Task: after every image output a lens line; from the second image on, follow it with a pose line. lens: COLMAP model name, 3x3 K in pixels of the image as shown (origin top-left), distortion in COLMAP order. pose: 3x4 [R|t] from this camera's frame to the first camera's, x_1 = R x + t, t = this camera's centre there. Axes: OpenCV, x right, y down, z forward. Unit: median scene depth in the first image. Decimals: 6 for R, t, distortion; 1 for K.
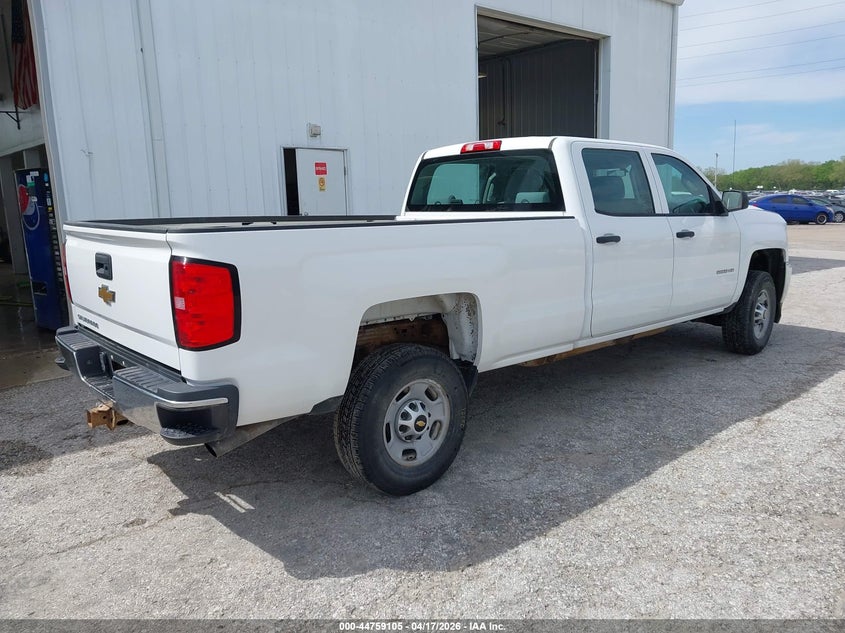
lens RADIAL K [[688.9, 0, 420.6], [0, 688.9, 333.1], [0, 0, 1]] dist [0.005808, -0.001318]
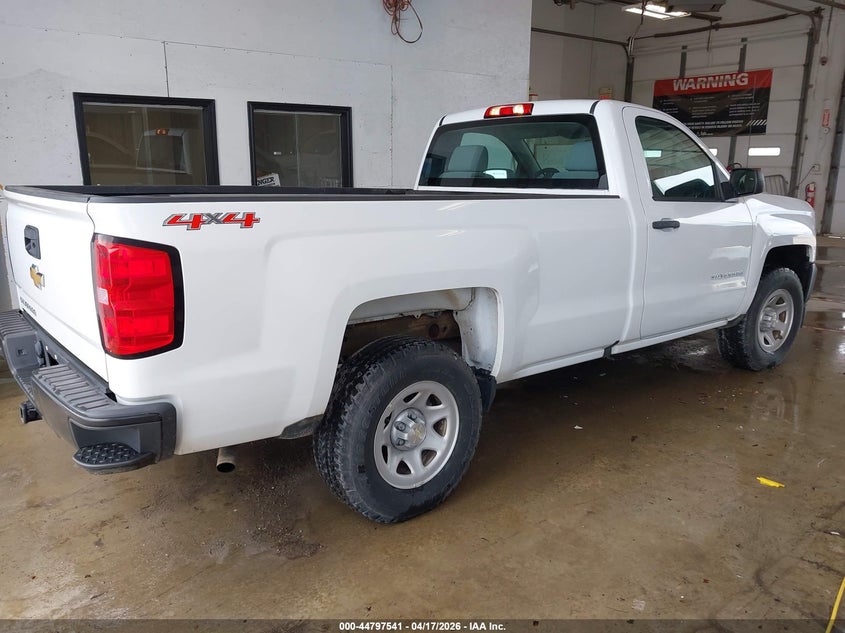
lens RADIAL K [[690.0, 0, 414.8], [0, 690.0, 319.6], [0, 0, 1]] dist [-0.002576, -0.002672]
pose [[0.998656, 0.033753, -0.039335, 0.016922], [-0.033162, 0.999328, 0.015590, -0.027235], [0.039835, -0.014265, 0.999104, 0.169517]]
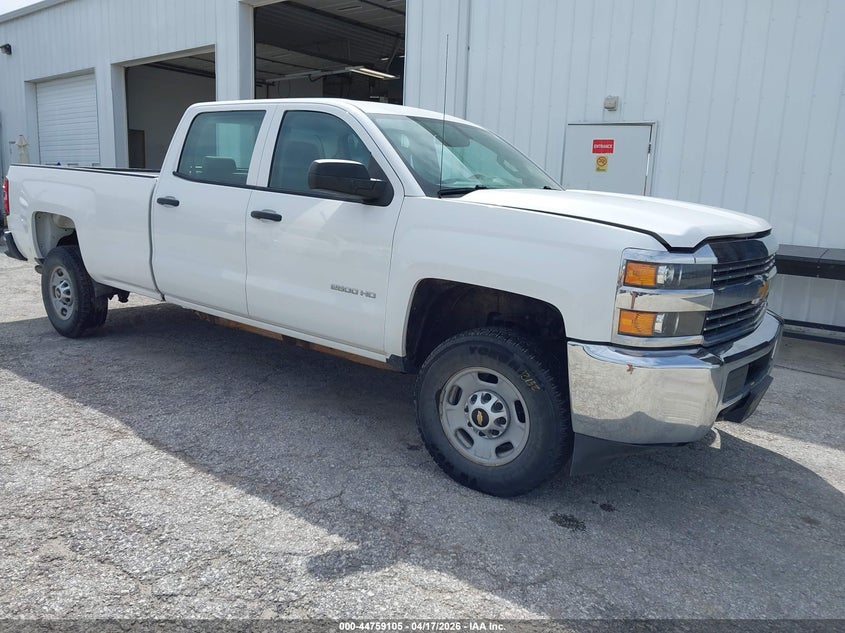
lens RADIAL K [[690.0, 0, 414.8], [0, 690.0, 319.6], [0, 0, 1]] dist [-0.002576, -0.002672]
pose [[0.128360, 0.220303, -0.966949, 1.179572], [-0.230199, 0.955003, 0.187023, -0.217439], [0.964641, 0.198585, 0.173298, 1.050813]]
